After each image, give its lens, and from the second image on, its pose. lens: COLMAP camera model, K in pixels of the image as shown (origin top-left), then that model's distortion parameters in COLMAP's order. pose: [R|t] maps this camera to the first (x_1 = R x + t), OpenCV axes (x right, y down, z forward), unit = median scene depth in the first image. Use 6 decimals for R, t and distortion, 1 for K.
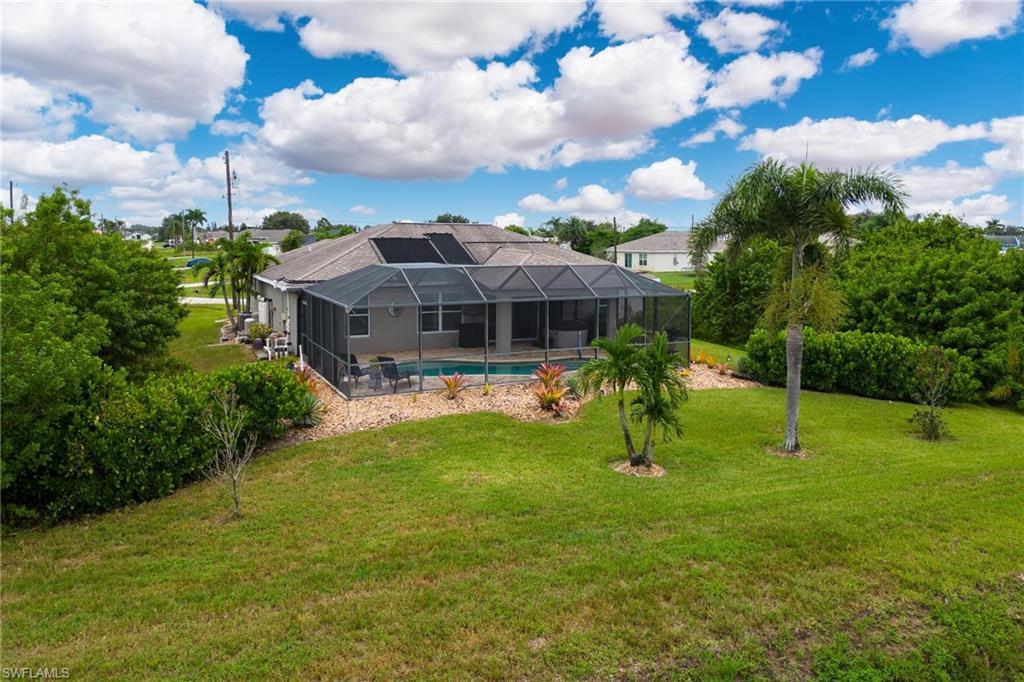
lens RADIAL K [[772.4, 0, 512.8], [0, 772.4, 302.5], [0, 0, 1]] dist [0.064790, -0.074667]
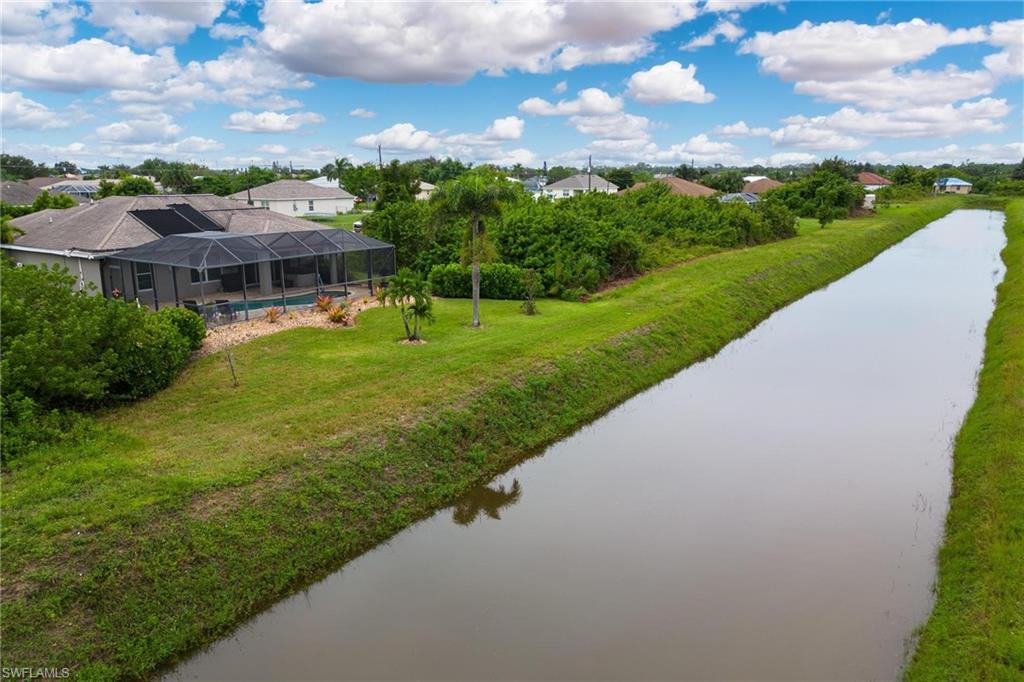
lens RADIAL K [[763.2, 0, 515.1], [0, 763.2, 378.6], [0, 0, 1]] dist [-0.000645, -0.006348]
pose [[0.849400, -0.140010, 0.508838, -0.427492], [0.043989, 0.979595, 0.196111, -0.042994], [-0.525913, -0.144193, 0.838227, -0.532842]]
